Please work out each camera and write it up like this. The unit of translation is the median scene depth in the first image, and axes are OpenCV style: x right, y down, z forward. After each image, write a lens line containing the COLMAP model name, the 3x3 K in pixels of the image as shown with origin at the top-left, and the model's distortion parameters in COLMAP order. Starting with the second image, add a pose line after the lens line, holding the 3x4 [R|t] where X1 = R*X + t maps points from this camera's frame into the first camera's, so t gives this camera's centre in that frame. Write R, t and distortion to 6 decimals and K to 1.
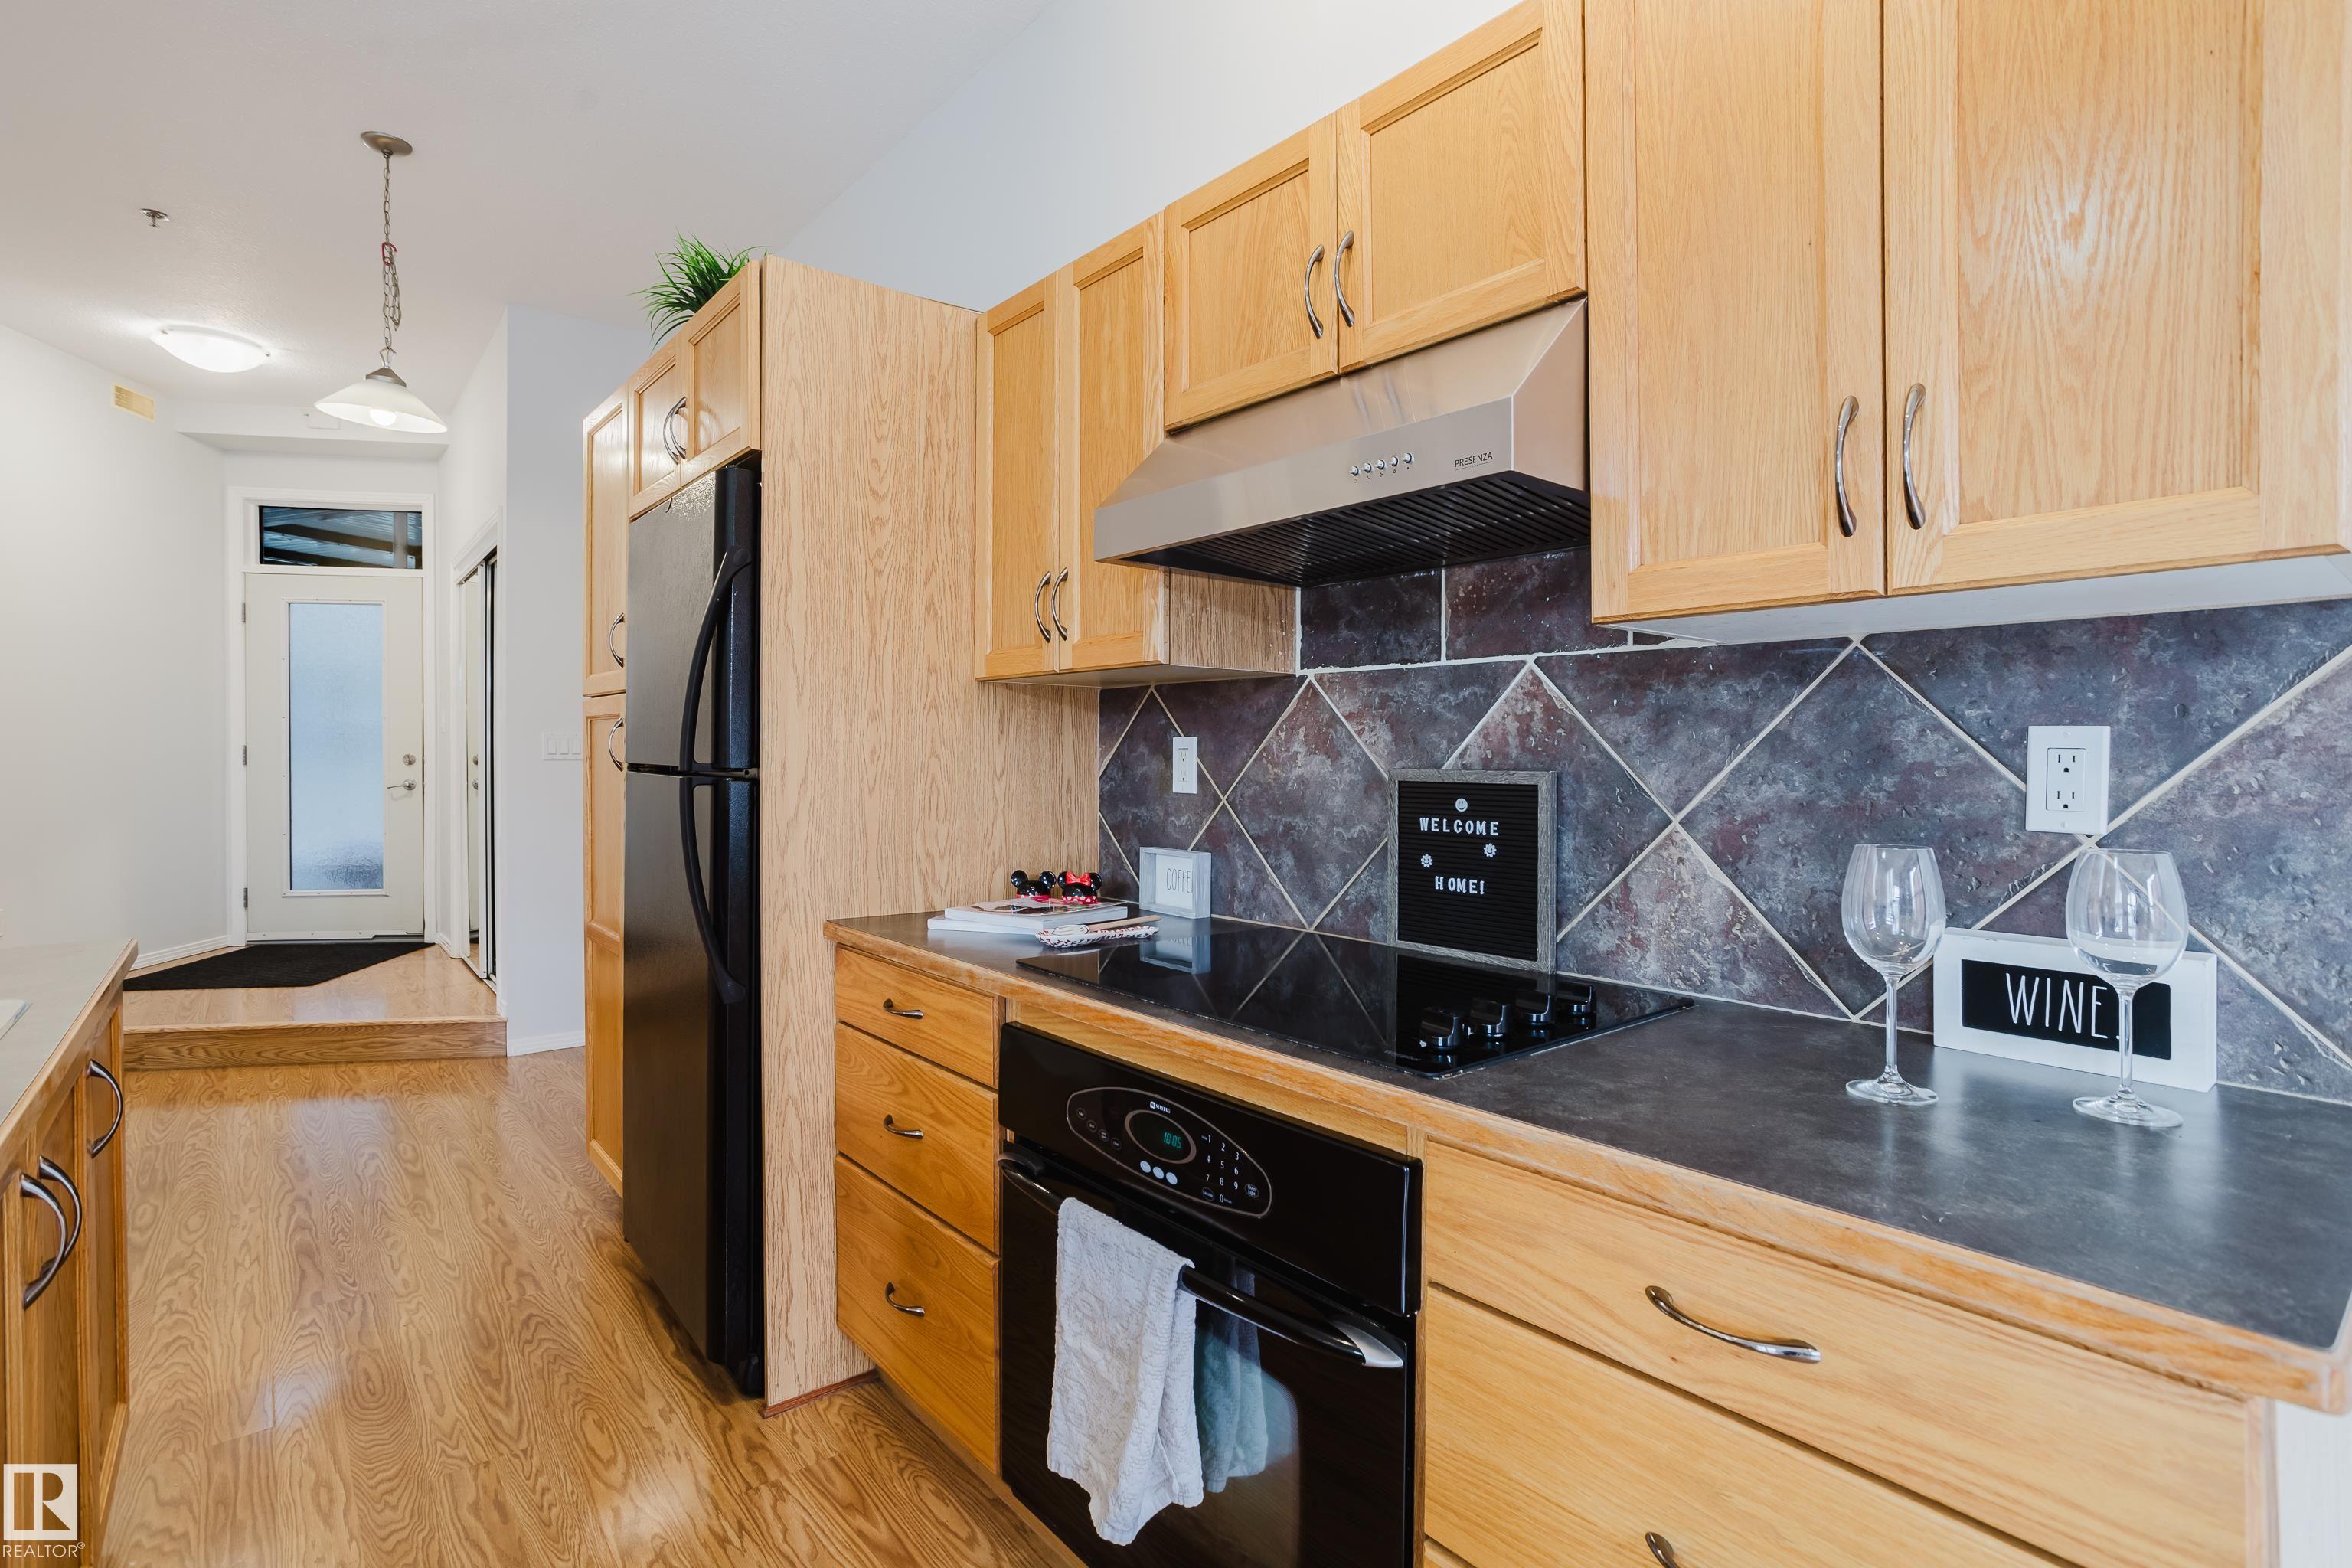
lens RADIAL K [[1142.2, 0, 1174.9], [0, 1142.2, 789.6], [0, 0, 1]] dist [-0.056546, 0.036950]
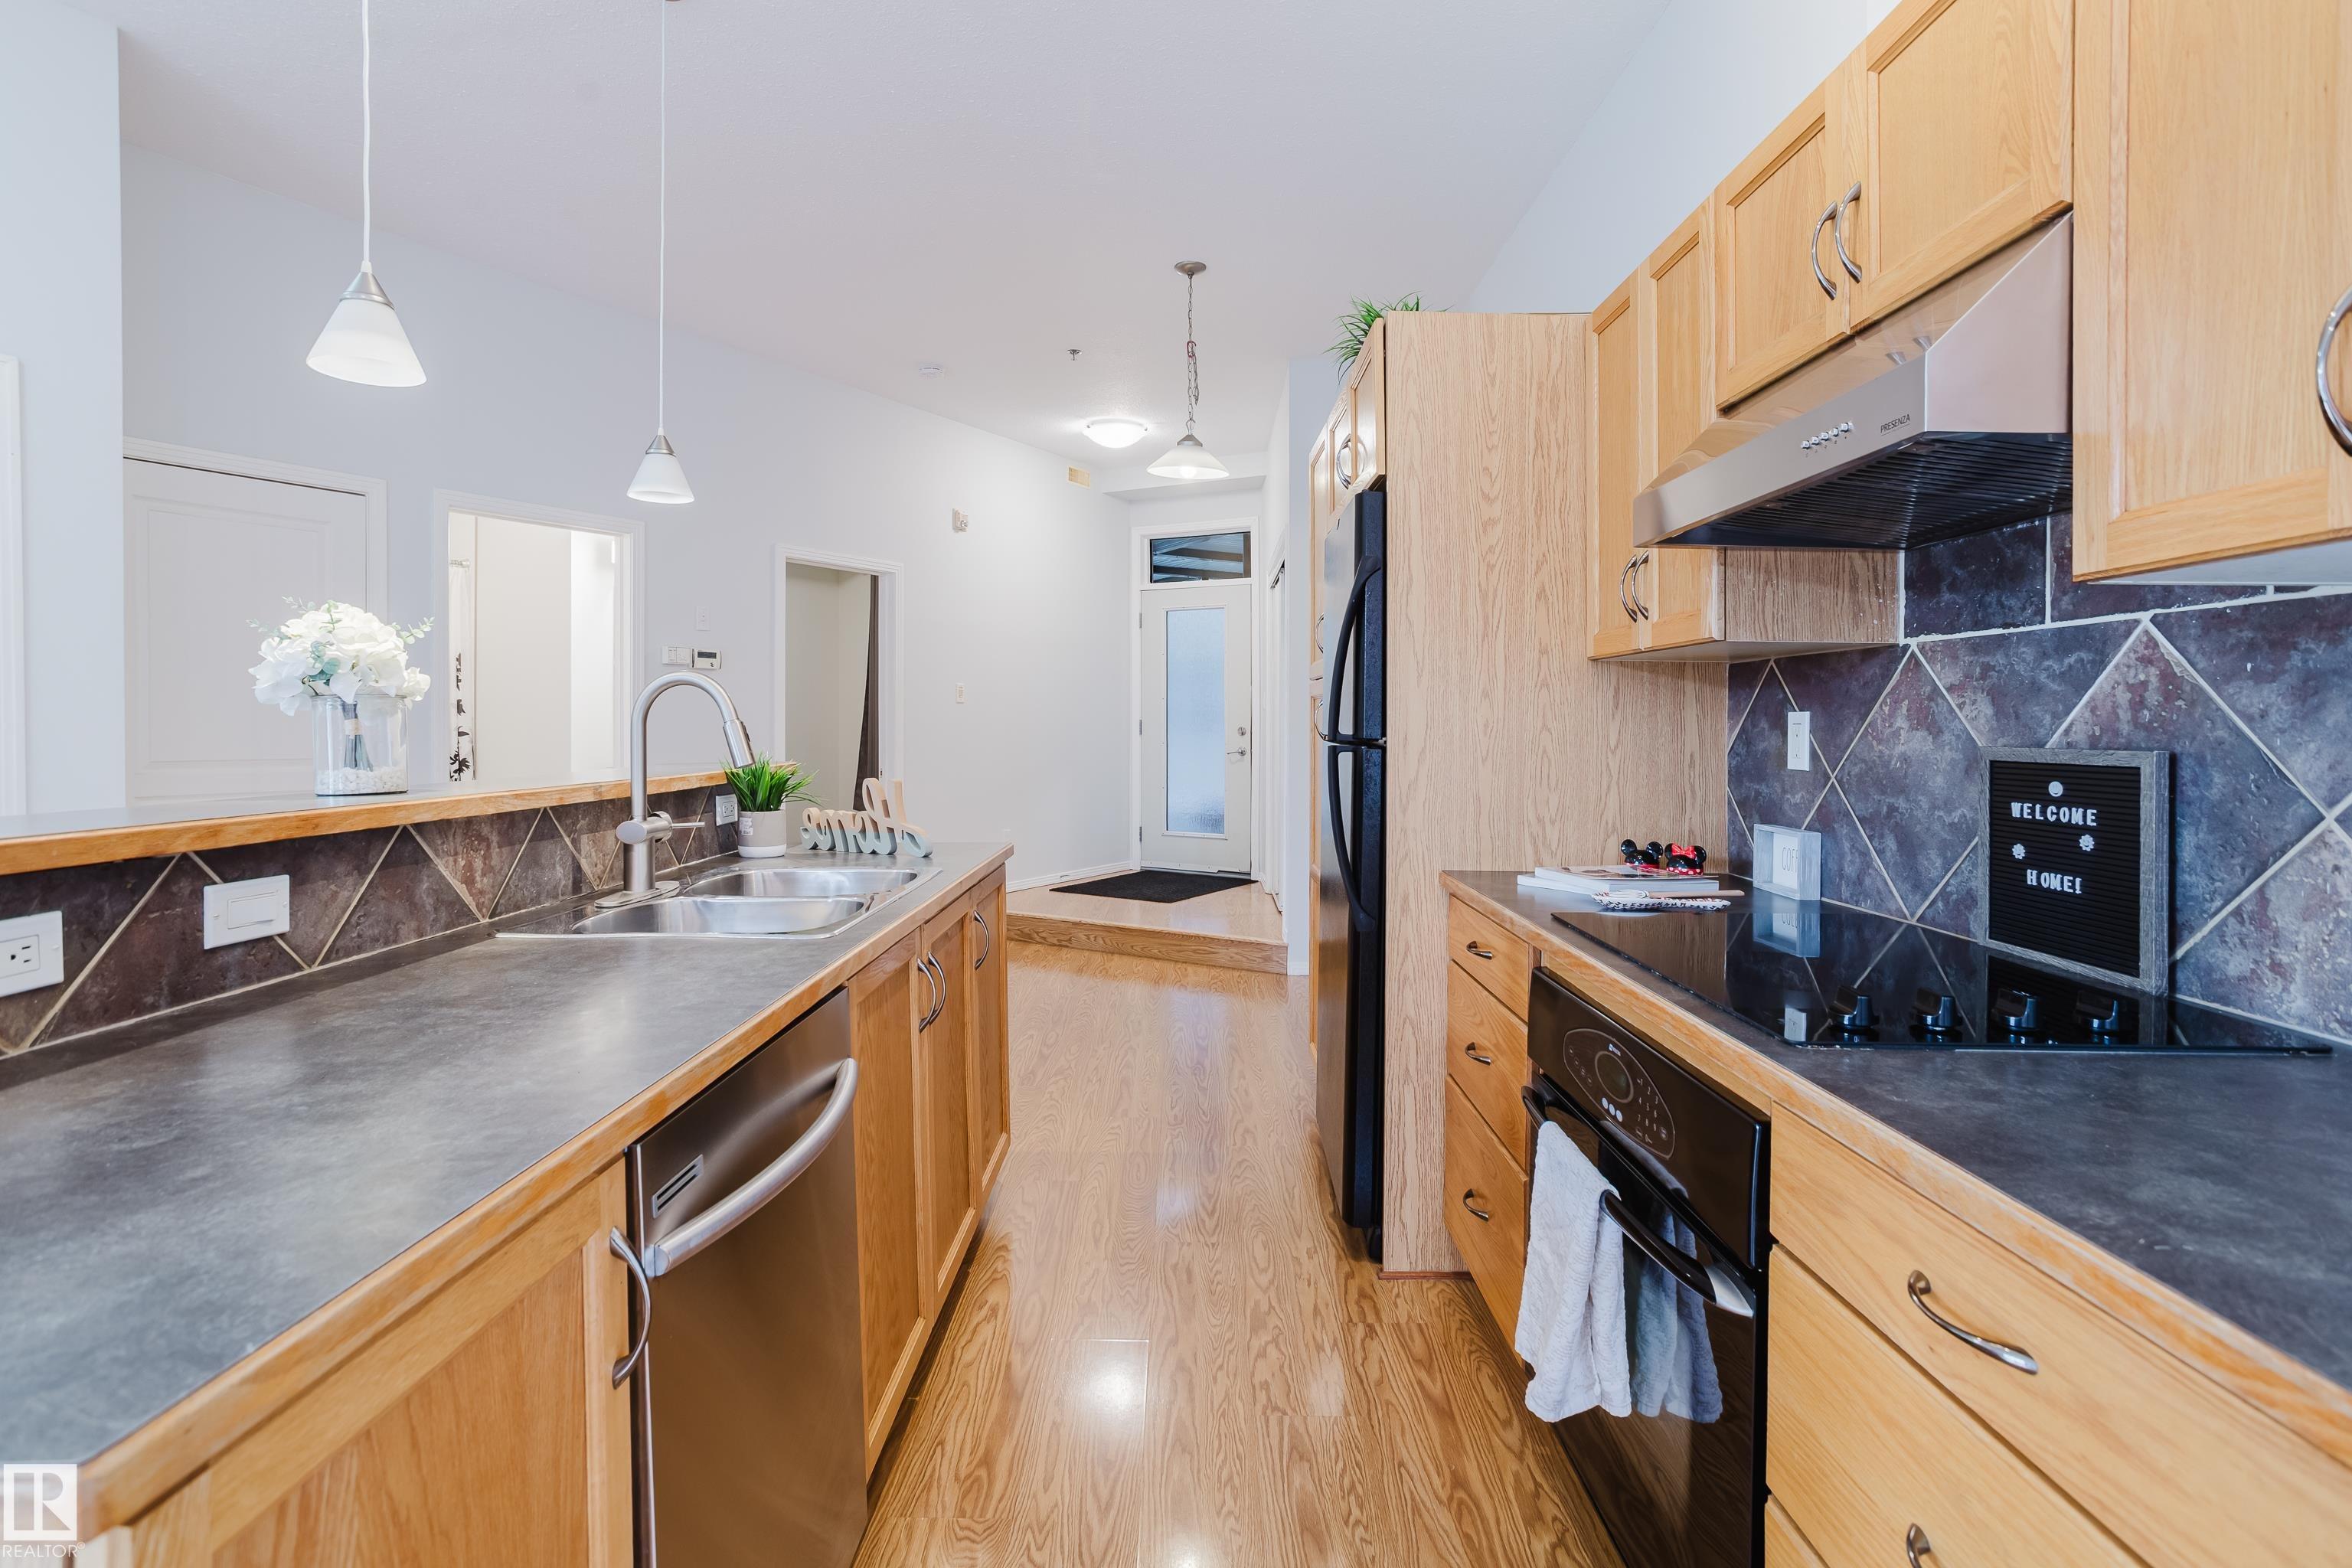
lens RADIAL K [[1142.2, 0, 1174.9], [0, 1142.2, 789.6], [0, 0, 1]] dist [-0.056546, 0.036950]
pose [[0.767580, 0.037851, -0.639835, 0.243608], [-0.023331, 0.999243, 0.031123, 0.002529], [0.640529, -0.008962, 0.767882, -0.075095]]
